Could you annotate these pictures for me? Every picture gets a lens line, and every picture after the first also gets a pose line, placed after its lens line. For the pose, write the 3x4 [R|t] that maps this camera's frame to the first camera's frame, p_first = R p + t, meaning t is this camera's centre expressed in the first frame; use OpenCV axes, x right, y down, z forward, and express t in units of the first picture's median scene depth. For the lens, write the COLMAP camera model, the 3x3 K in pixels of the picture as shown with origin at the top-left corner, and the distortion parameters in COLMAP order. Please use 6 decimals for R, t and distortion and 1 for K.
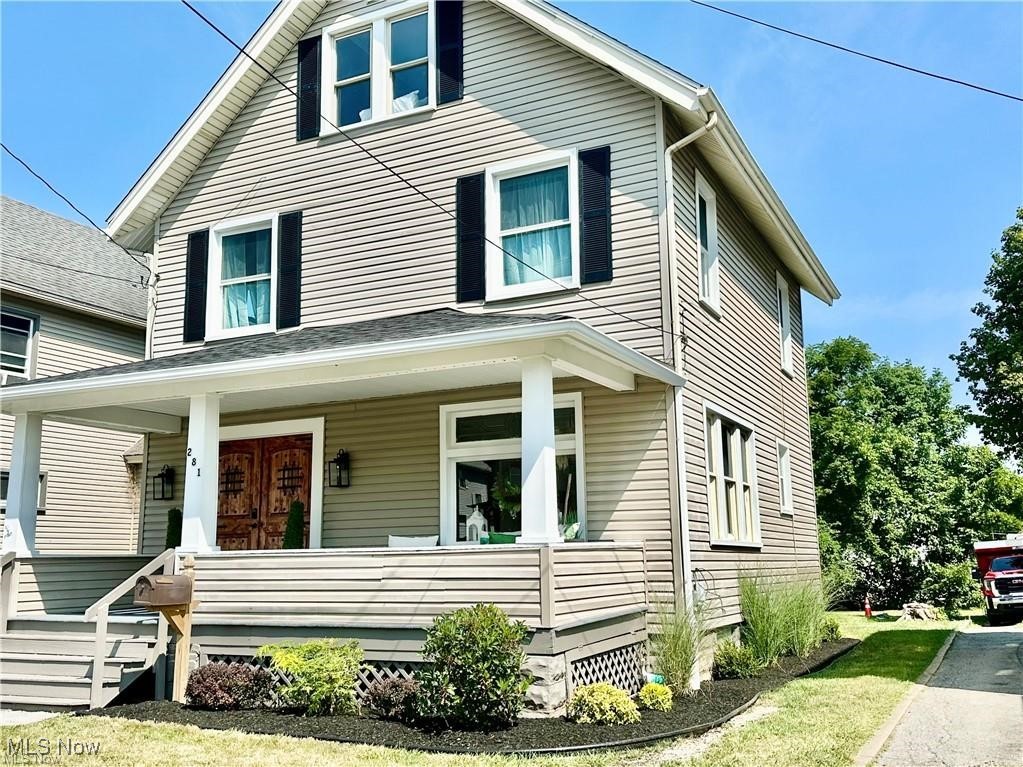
lens RADIAL K [[983.2, 0, 509.3], [0, 983.2, 387.3], [0, 0, 1]] dist [0.025019, 0.000000]
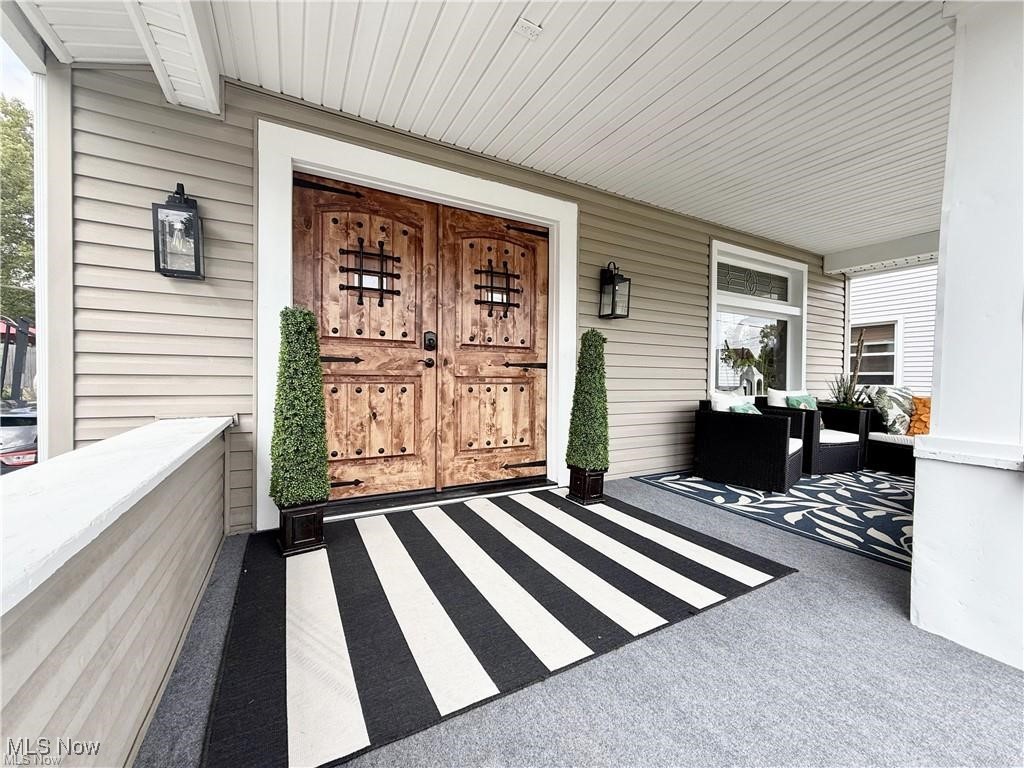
lens RADIAL K [[407.9, 0, 510.9], [0, 407.9, 387.8], [0, 0, 1]] dist [-0.000089, 0.000217]
pose [[0.576084, 0.004377, 0.817379, -0.445592], [-0.165641, 0.979863, 0.111496, 0.129134], [-0.800432, -0.199622, 0.565208, 0.887563]]
